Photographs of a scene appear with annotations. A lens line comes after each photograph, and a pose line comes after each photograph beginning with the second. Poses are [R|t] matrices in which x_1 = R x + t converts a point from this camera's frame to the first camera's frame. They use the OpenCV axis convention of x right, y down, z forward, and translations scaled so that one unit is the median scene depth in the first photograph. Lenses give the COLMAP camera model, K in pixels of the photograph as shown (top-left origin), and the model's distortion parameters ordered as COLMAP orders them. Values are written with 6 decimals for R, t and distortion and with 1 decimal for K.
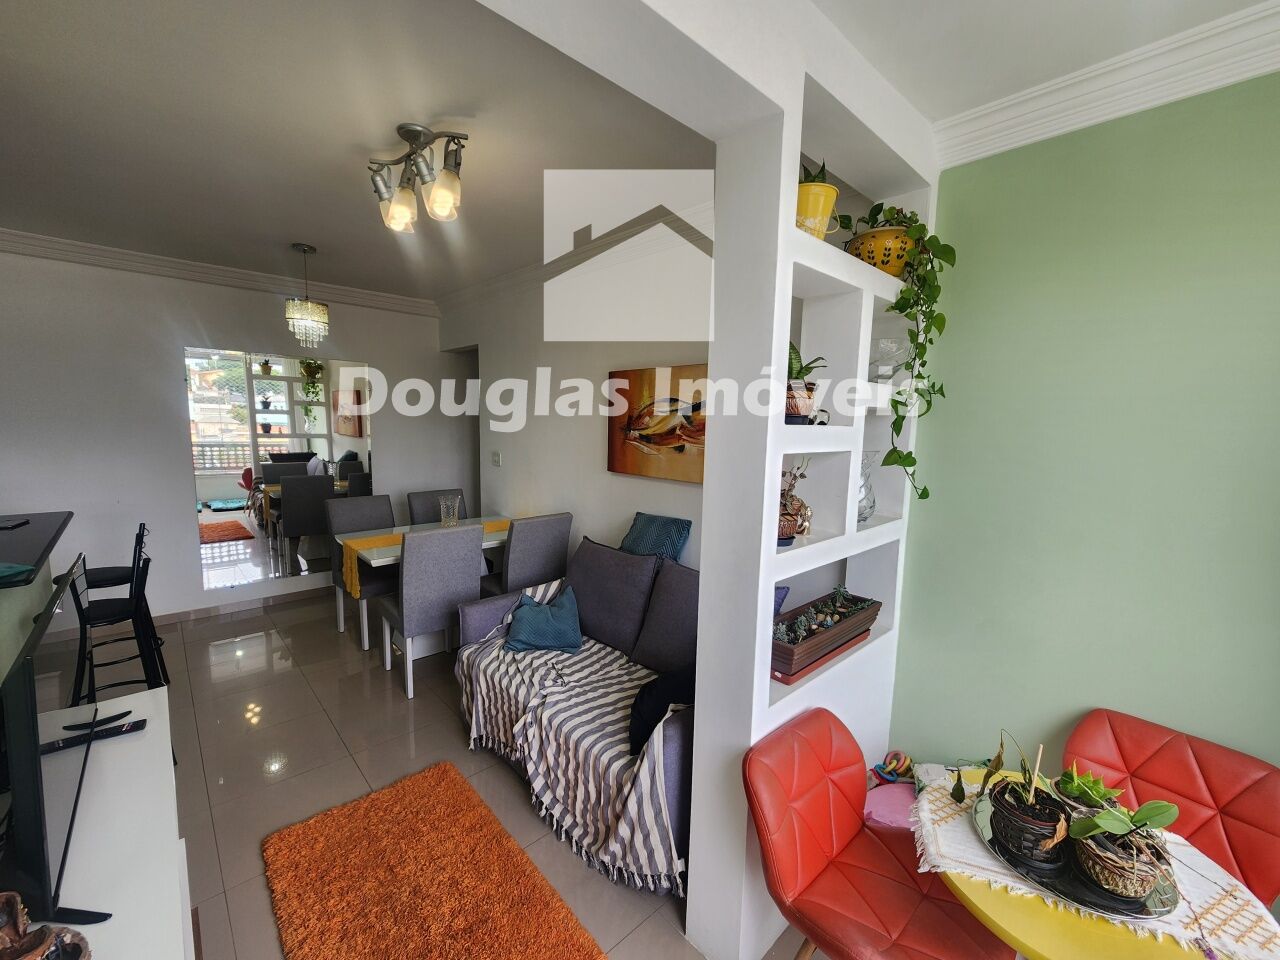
lens RADIAL K [[525.0, 0, 643.0], [0, 525.0, 480.1], [0, 0, 1]] dist [0.001210, -0.000131]
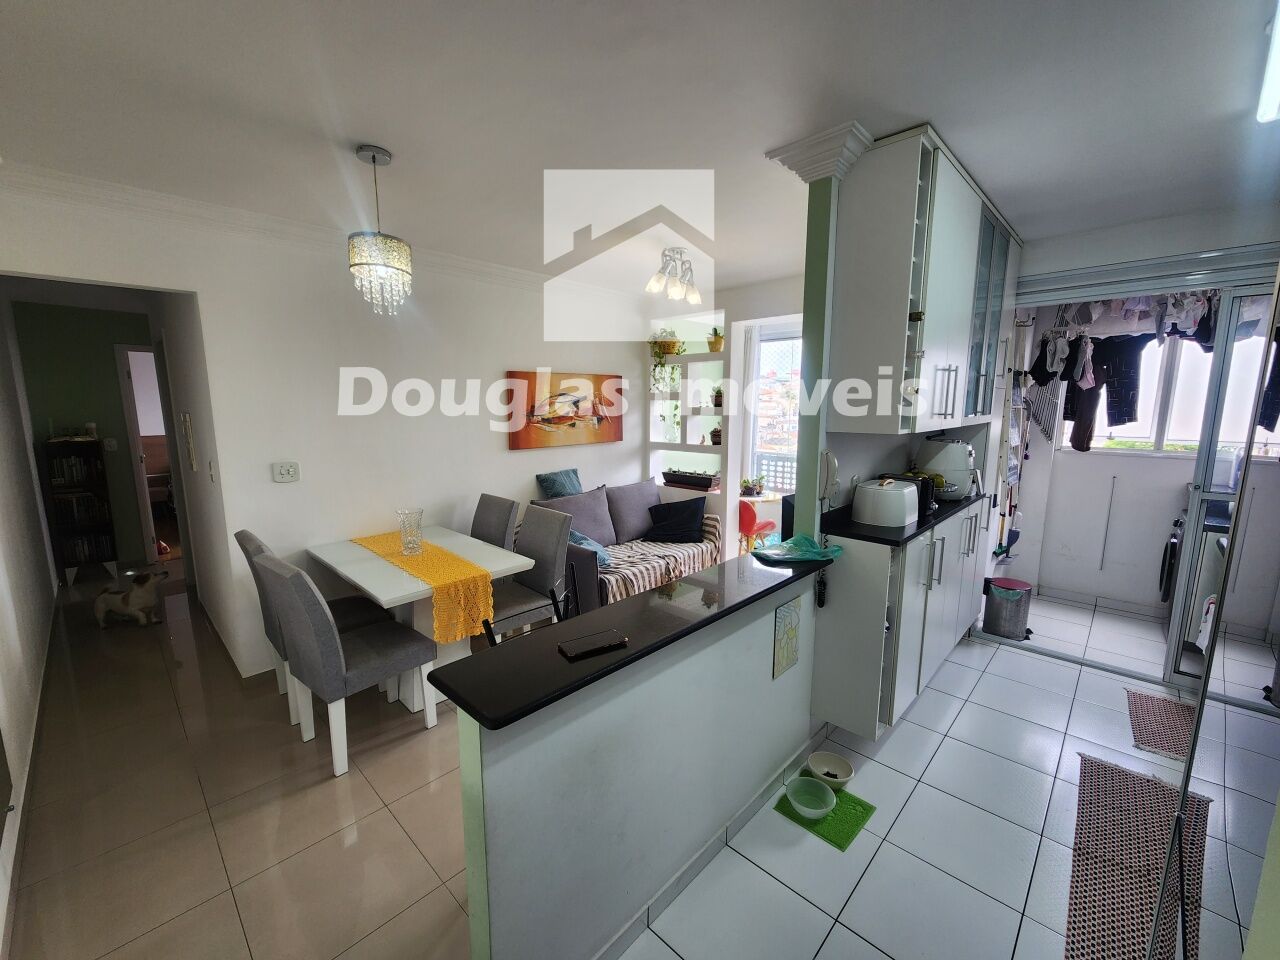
lens RADIAL K [[519.7, 0, 636.3], [0, 519.7, 481.1], [0, 0, 1]] dist [-0.001752, -0.000625]
pose [[-0.041477, -0.172217, 0.984185, -1.565835], [0.118509, 0.977231, 0.175995, -0.151756], [-0.992086, 0.123935, -0.020124, 0.872132]]
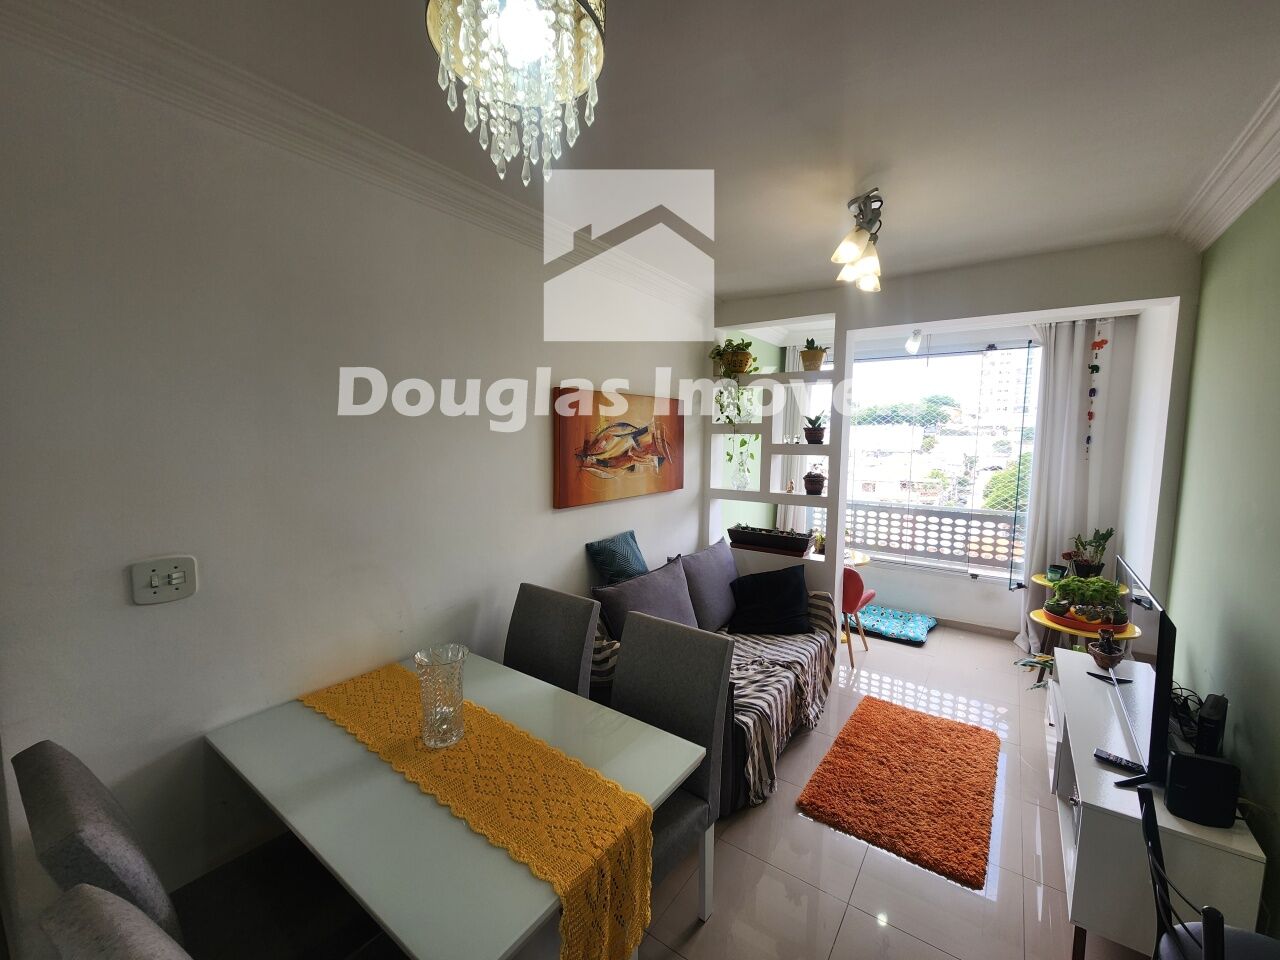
lens RADIAL K [[519.9, 0, 640.0], [0, 519.9, 480.0], [0, 0, 1]] dist [0.000882, 0.000156]
pose [[-0.187103, -0.112133, 0.975919, -1.035205], [0.101985, 0.985878, 0.132829, -0.183849], [-0.977032, 0.124382, -0.173025, 1.195739]]
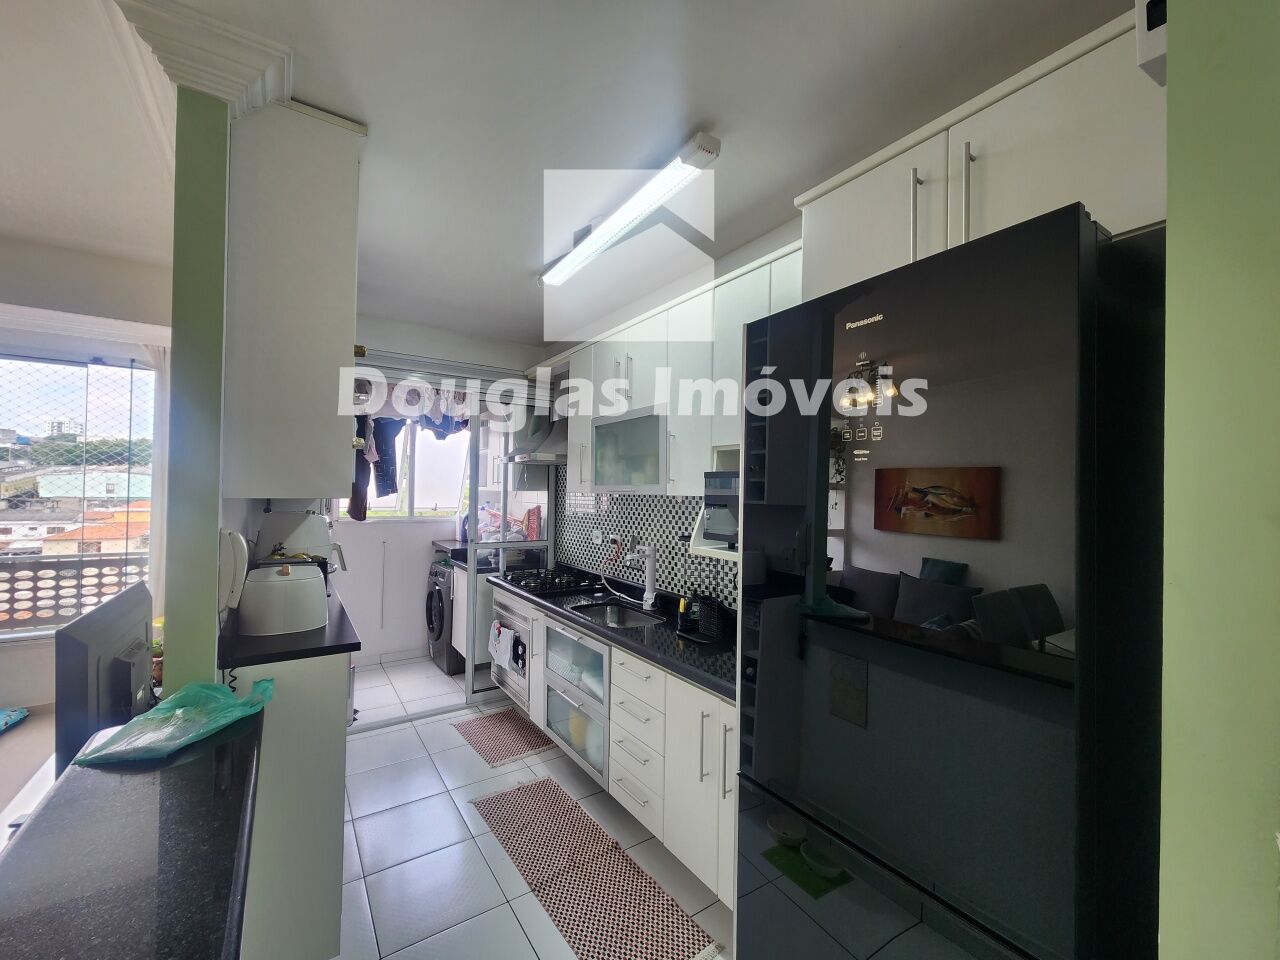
lens RADIAL K [[519.9, 0, 640.0], [0, 519.9, 480.0], [0, 0, 1]] dist [0.000882, 0.000156]
pose [[-0.986639, -0.034860, 0.159149, -1.242293], [-0.018822, 0.994689, 0.101188, -0.124267], [-0.161831, 0.096841, -0.982055, 0.967524]]
